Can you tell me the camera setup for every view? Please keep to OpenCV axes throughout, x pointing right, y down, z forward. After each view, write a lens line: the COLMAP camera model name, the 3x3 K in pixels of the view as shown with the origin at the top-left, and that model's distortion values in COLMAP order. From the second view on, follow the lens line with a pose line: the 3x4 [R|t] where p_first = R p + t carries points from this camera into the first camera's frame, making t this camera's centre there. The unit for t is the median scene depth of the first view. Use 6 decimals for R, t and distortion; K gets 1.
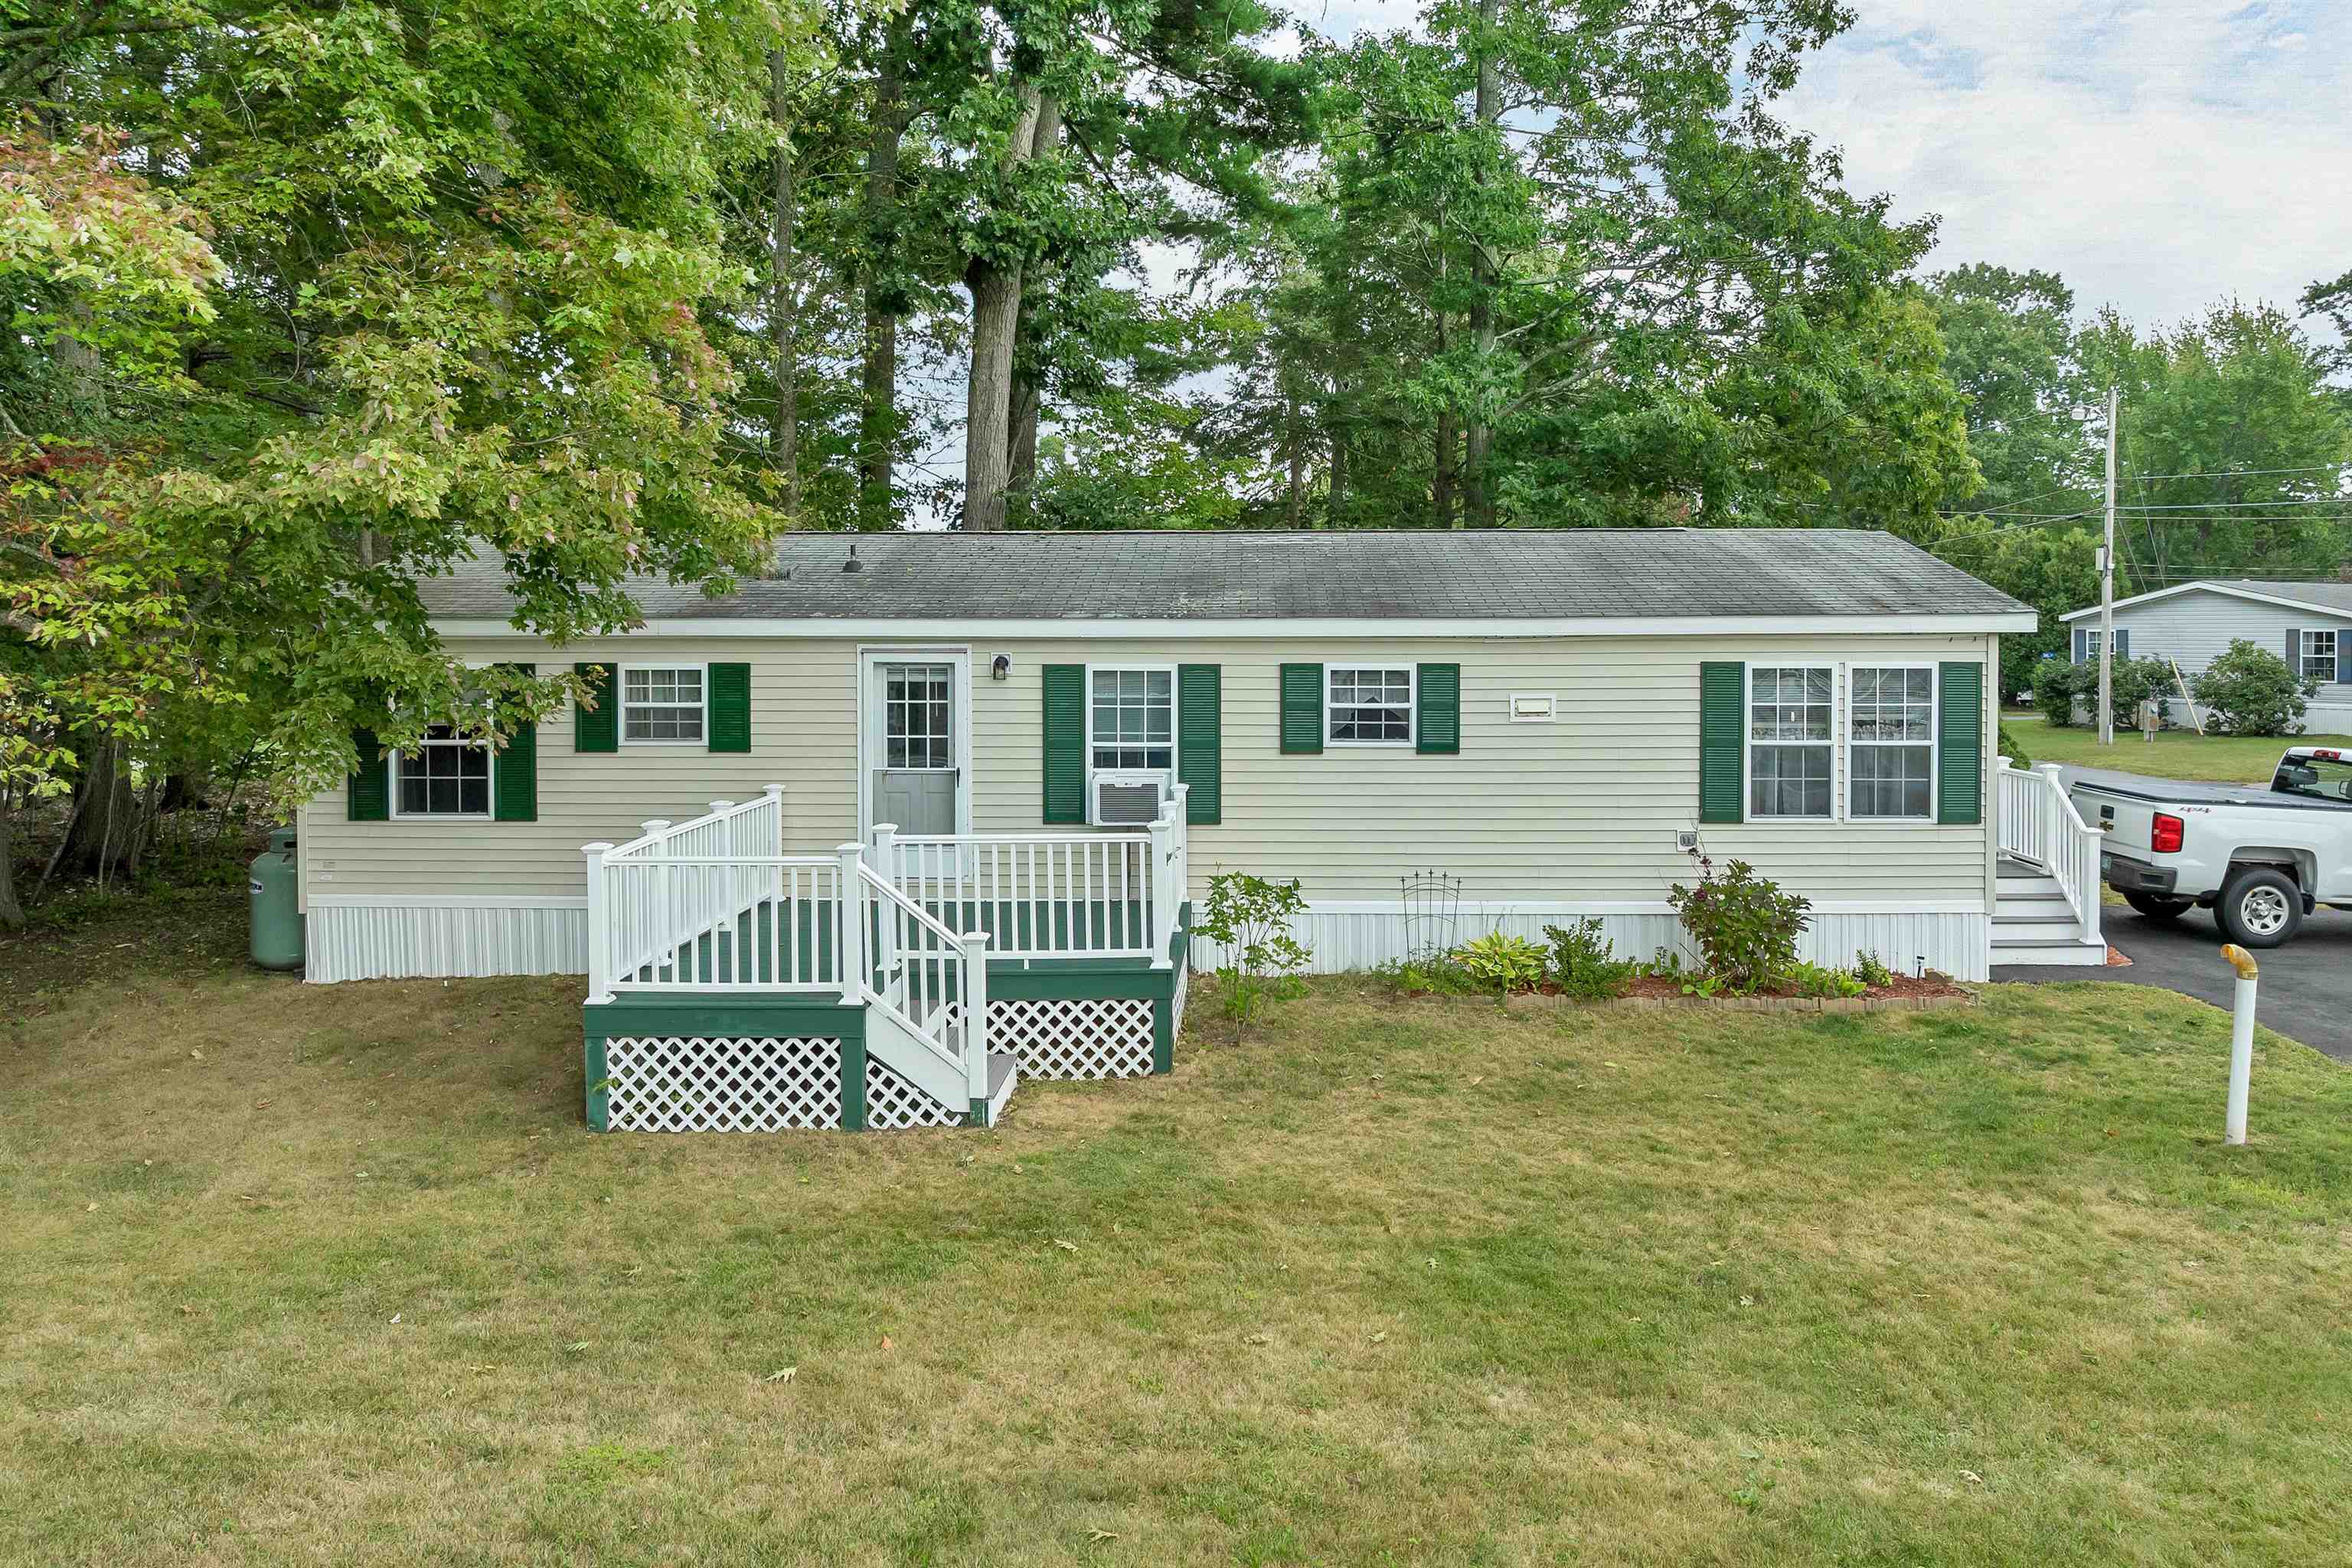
lens RADIAL K [[1739.2, 0, 1194.3], [0, 1739.2, 669.1], [0, 0, 1]] dist [-0.040755, -0.001298]
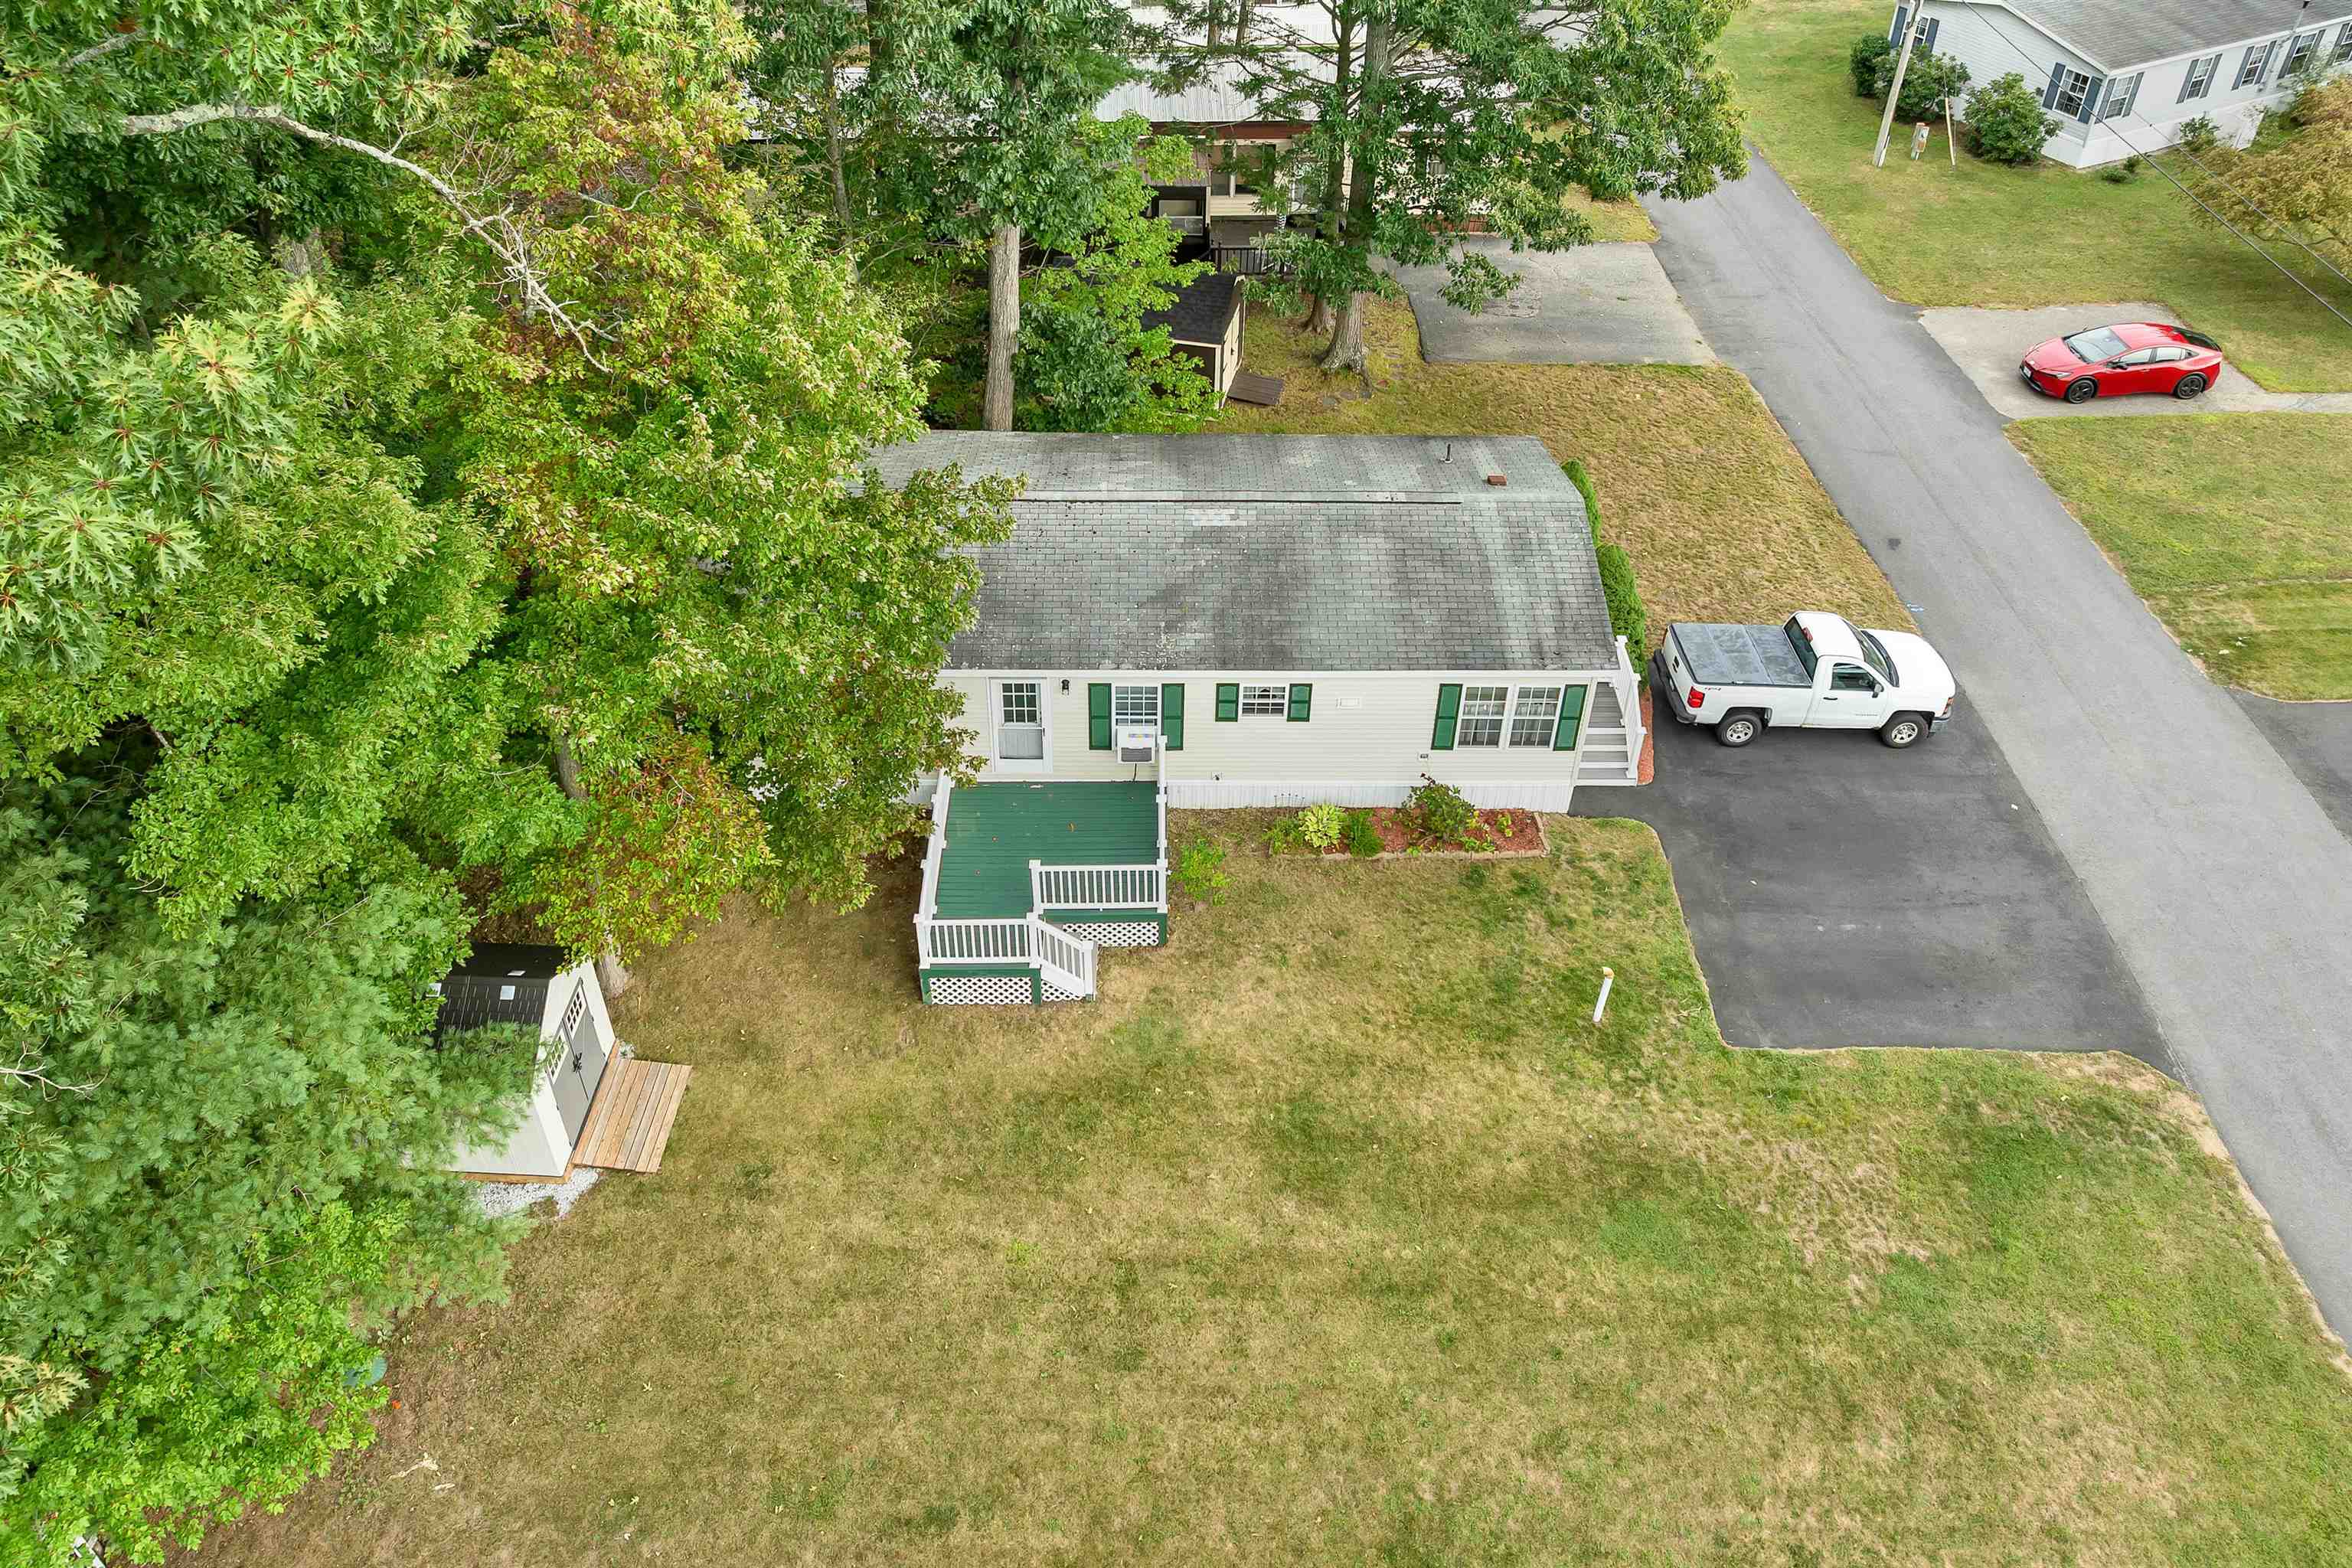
lens RADIAL K [[1739.2, 0, 1194.3], [0, 1739.2, 669.1], [0, 0, 1]] dist [-0.040755, -0.001298]
pose [[0.998247, -0.015566, 0.057100, -0.080472], [-0.021189, 0.806841, 0.590388, -1.117097], [-0.055261, -0.590563, 0.805097, -0.489320]]
